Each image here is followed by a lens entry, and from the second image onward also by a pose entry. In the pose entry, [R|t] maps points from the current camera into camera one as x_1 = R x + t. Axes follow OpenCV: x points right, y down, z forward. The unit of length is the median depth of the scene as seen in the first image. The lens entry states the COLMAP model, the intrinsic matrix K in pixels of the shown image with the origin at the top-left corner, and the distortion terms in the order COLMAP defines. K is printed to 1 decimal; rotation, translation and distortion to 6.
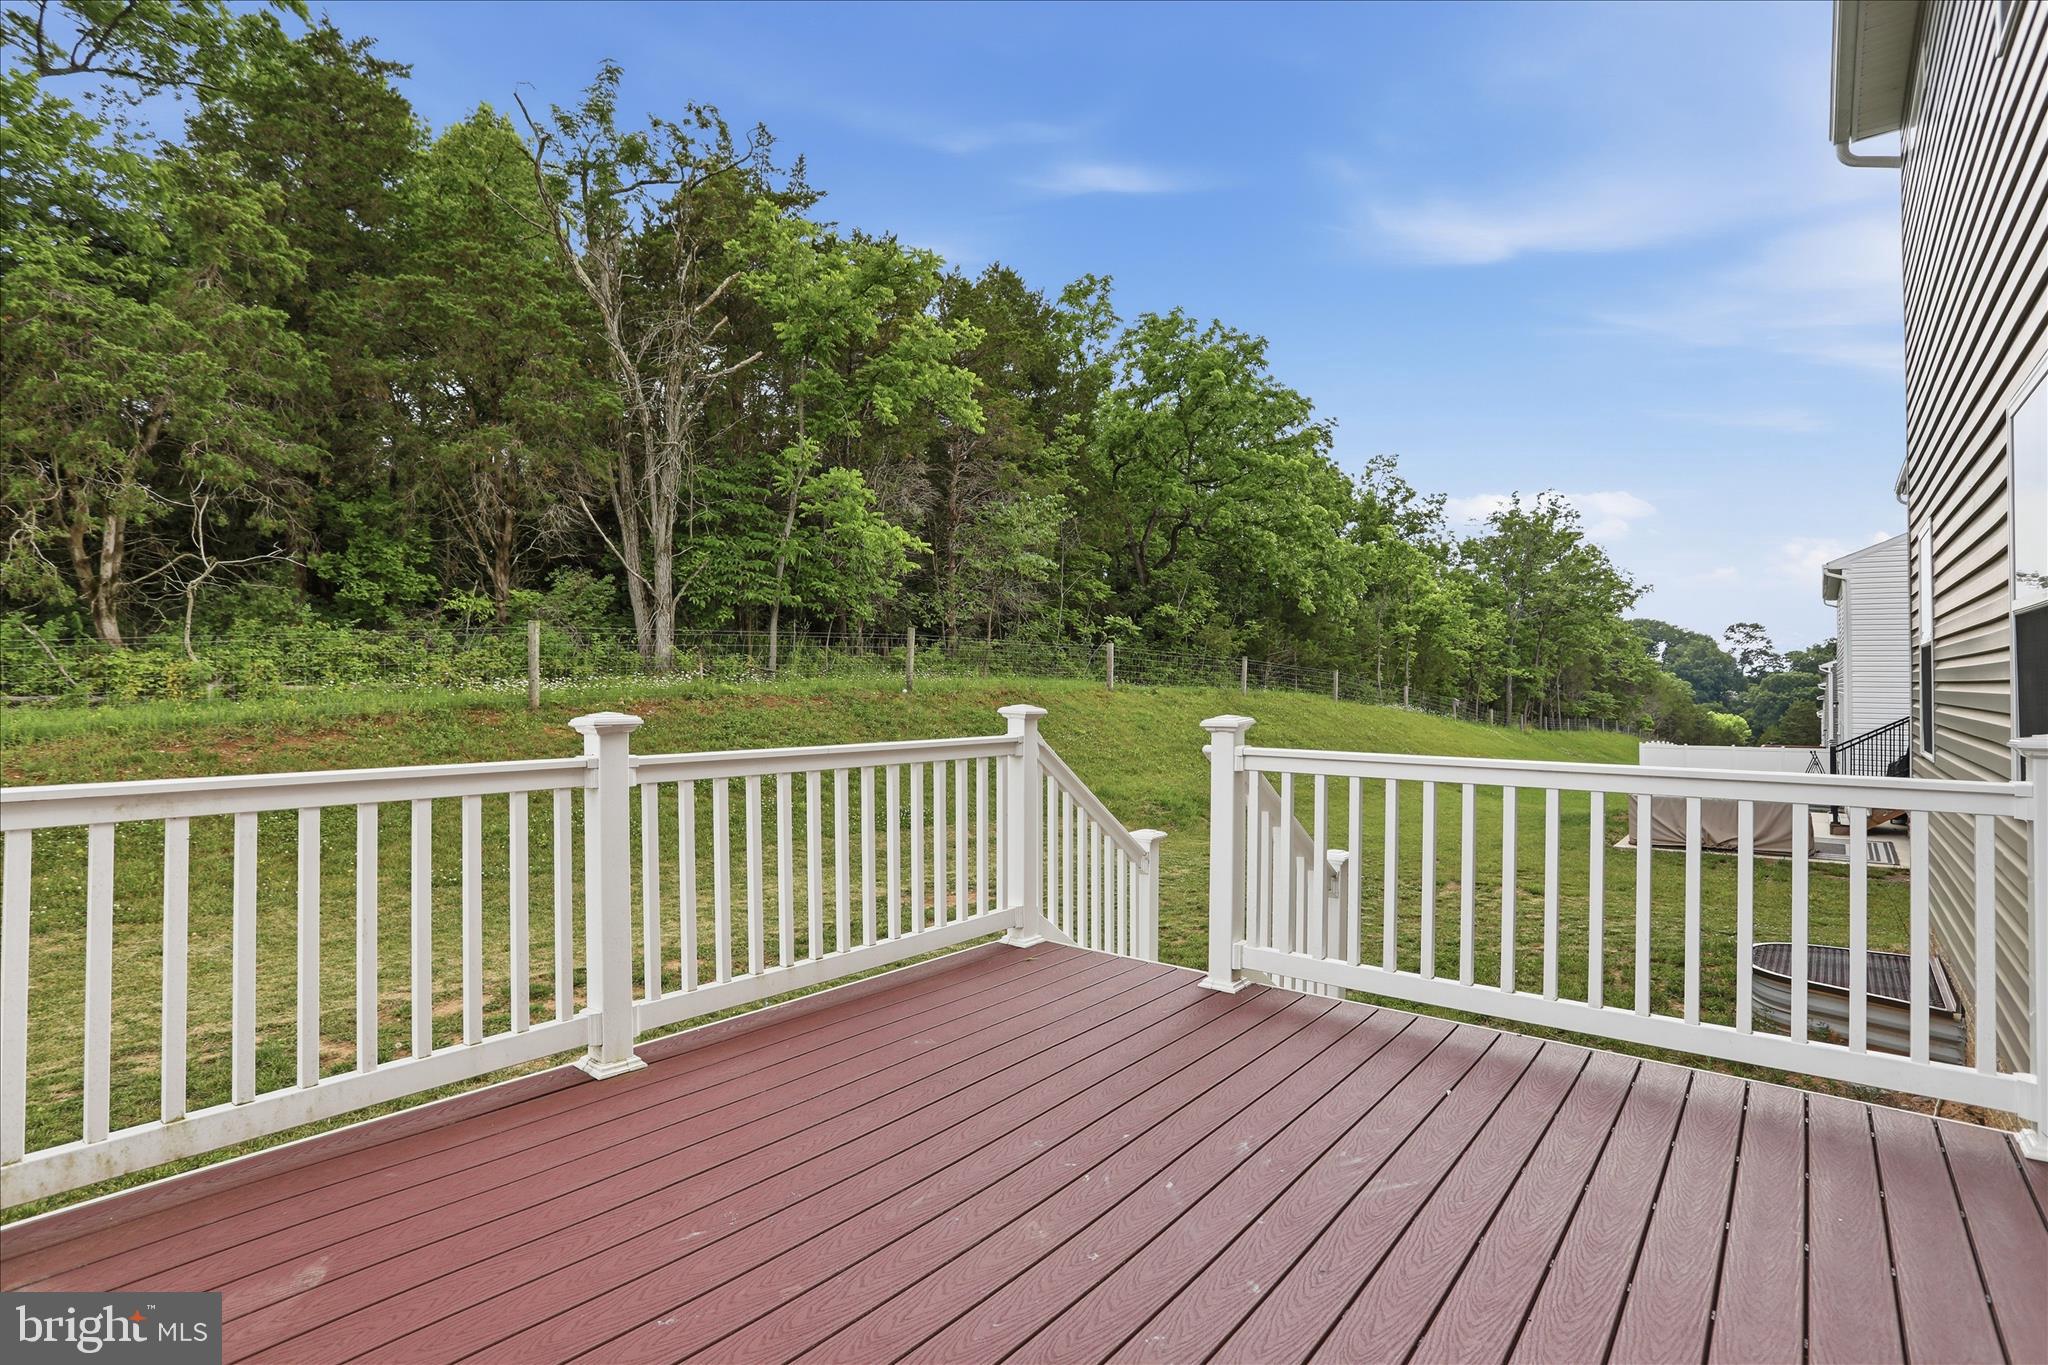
lens RADIAL K [[1058.1, 0, 1010.9], [0, 1058.1, 699.3], [0, 0, 1]] dist [-0.000570, 0.000259]
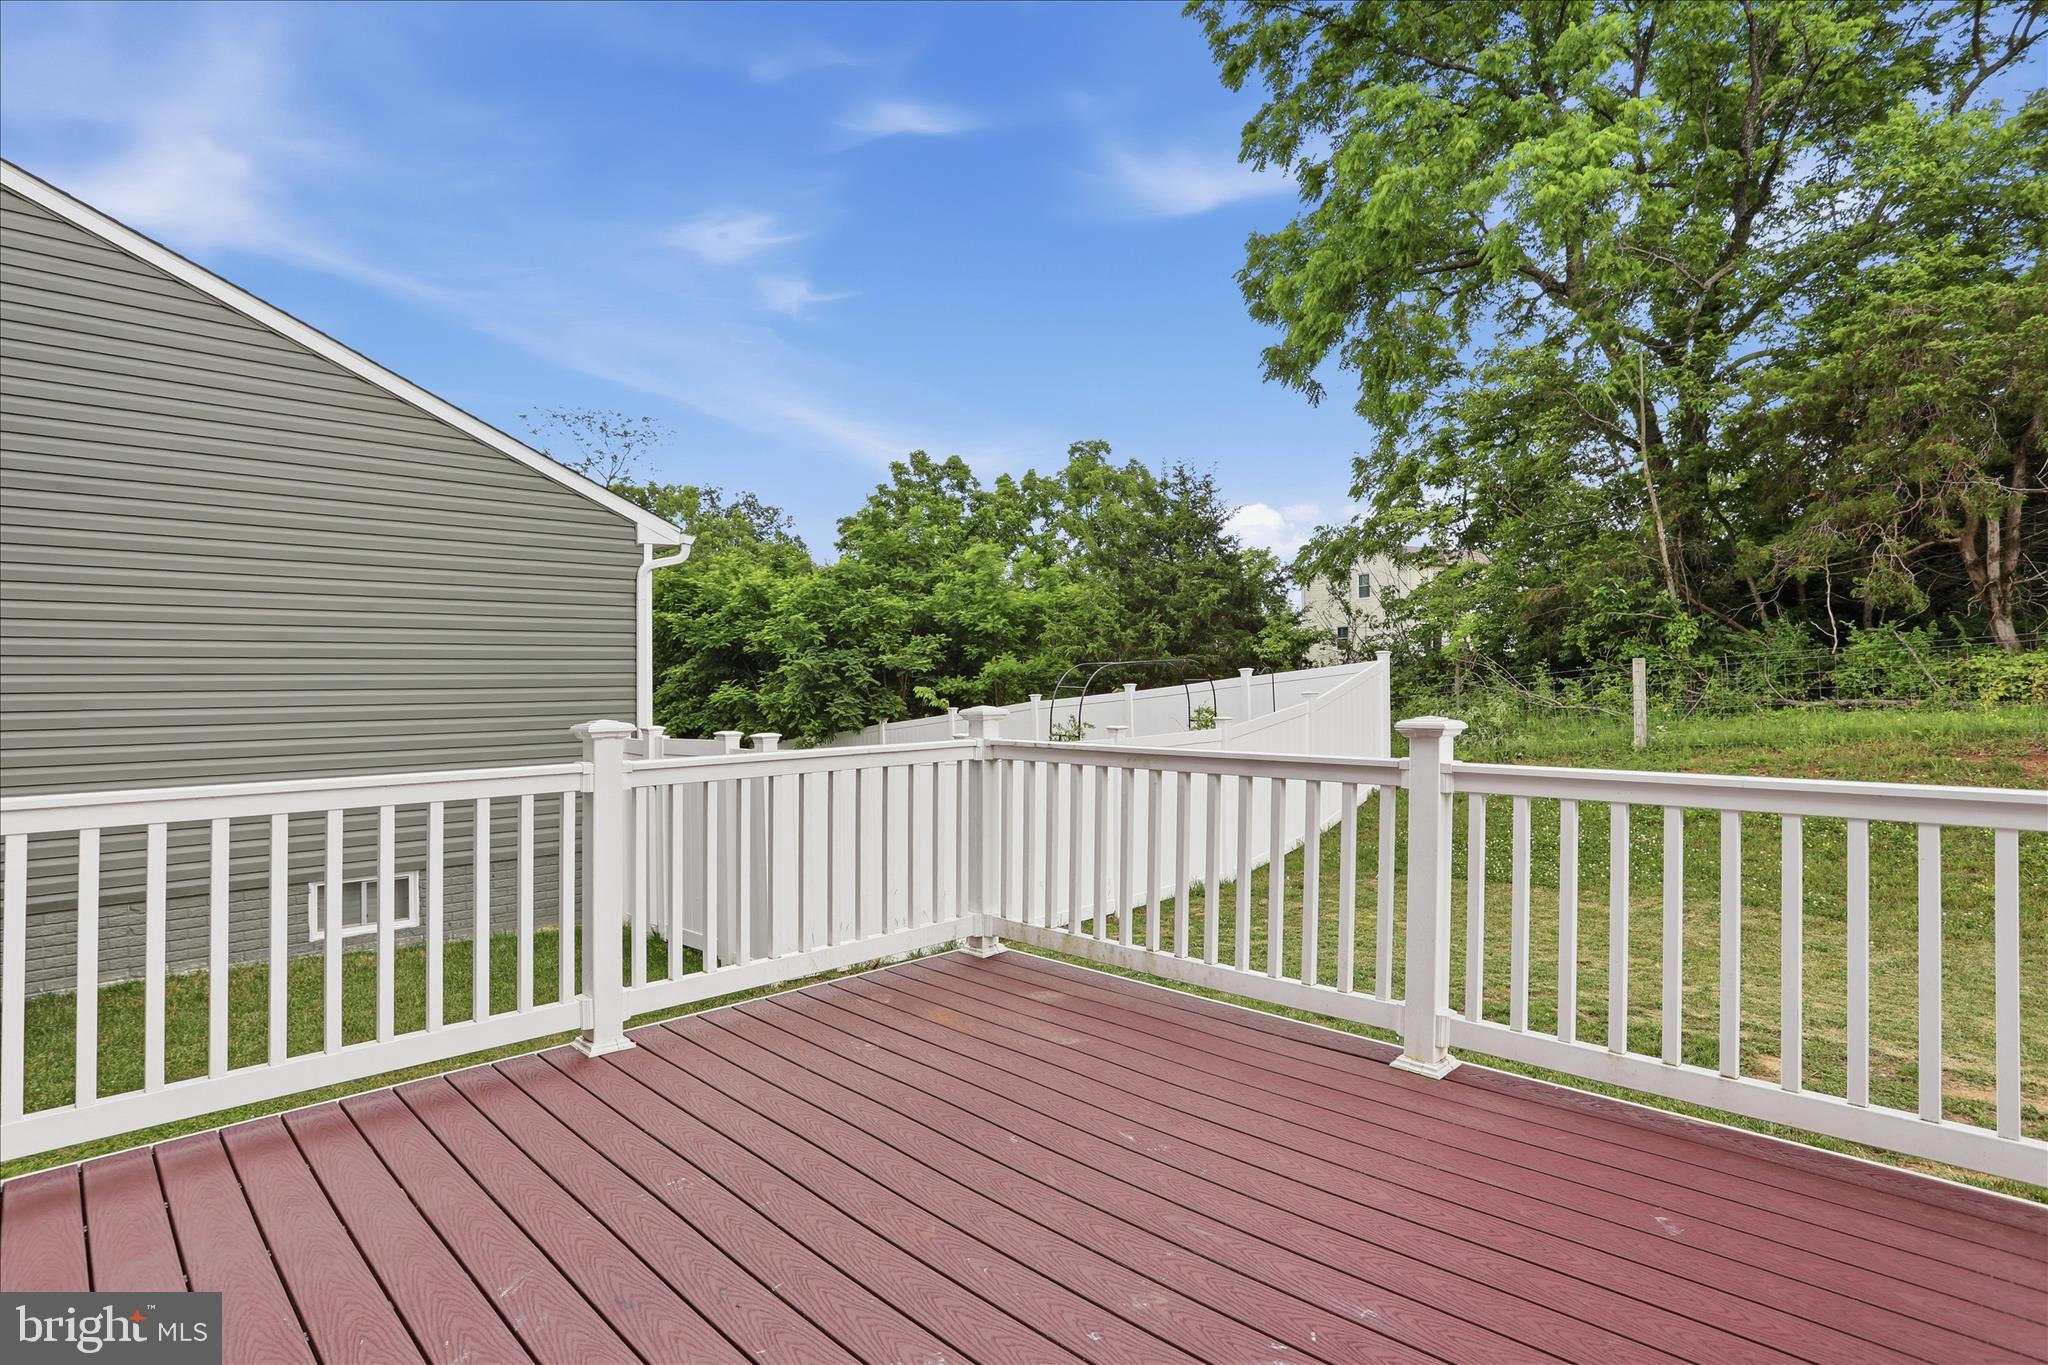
lens RADIAL K [[1058.1, 0, 1010.9], [0, 1058.1, 699.3], [0, 0, 1]] dist [-0.000570, 0.000259]
pose [[-0.137757, -0.000987, -0.990466, 0.516457], [0.000699, 0.999999, -0.001094, -0.004802], [0.990466, -0.000843, -0.137756, 0.557944]]
